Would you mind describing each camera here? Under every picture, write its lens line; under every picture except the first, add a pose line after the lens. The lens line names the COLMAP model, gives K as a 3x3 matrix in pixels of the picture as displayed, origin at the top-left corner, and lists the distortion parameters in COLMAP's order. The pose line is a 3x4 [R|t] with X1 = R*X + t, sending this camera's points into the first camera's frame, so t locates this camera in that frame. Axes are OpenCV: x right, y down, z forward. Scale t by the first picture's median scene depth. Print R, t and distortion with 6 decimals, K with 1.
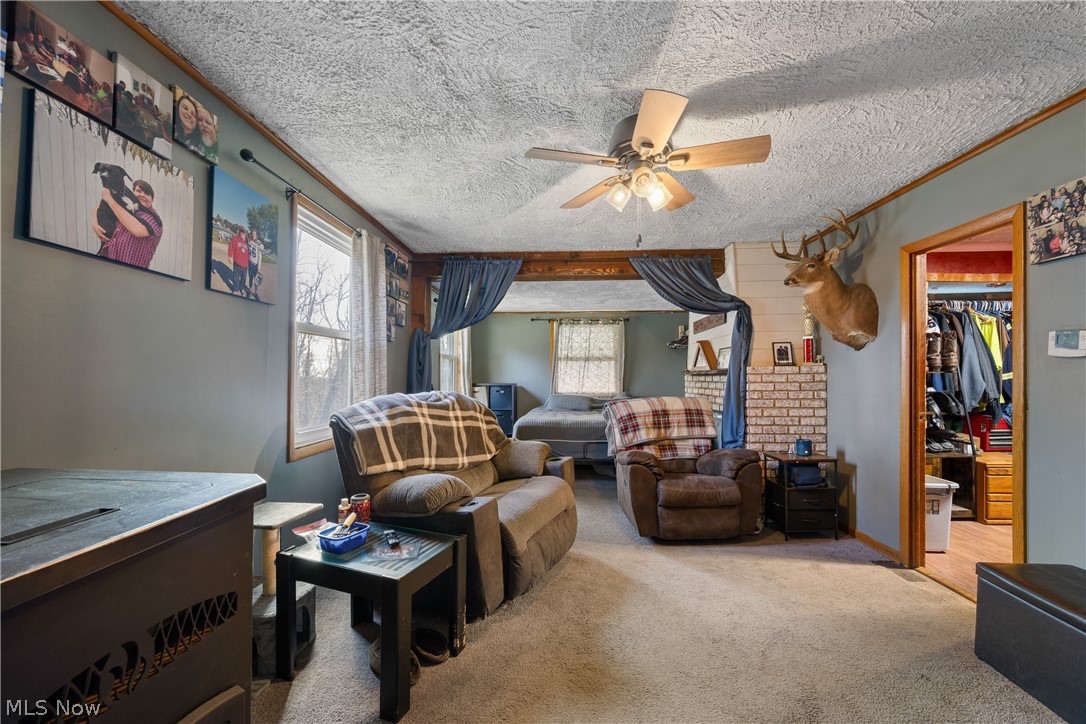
lens RADIAL K [[426.5, 0, 541.9], [0, 426.5, 372.6], [0, 0, 1]] dist [-0.000991, -0.000059]
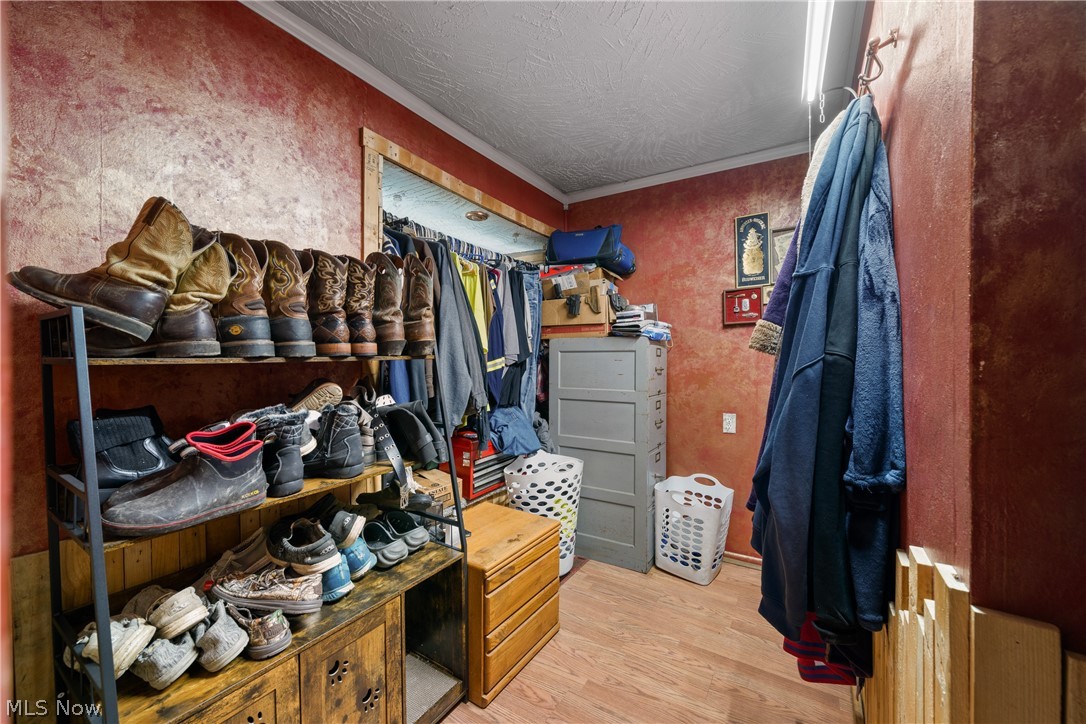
lens RADIAL K [[426.5, 0, 546.4], [0, 426.5, 368.2], [0, 0, 1]] dist [-0.000991, -0.000059]
pose [[0.493441, -0.013303, 0.869678, 0.631112], [-0.002063, 0.999862, 0.016465, 0.001906], [-0.869777, -0.009919, 0.493346, 0.661949]]
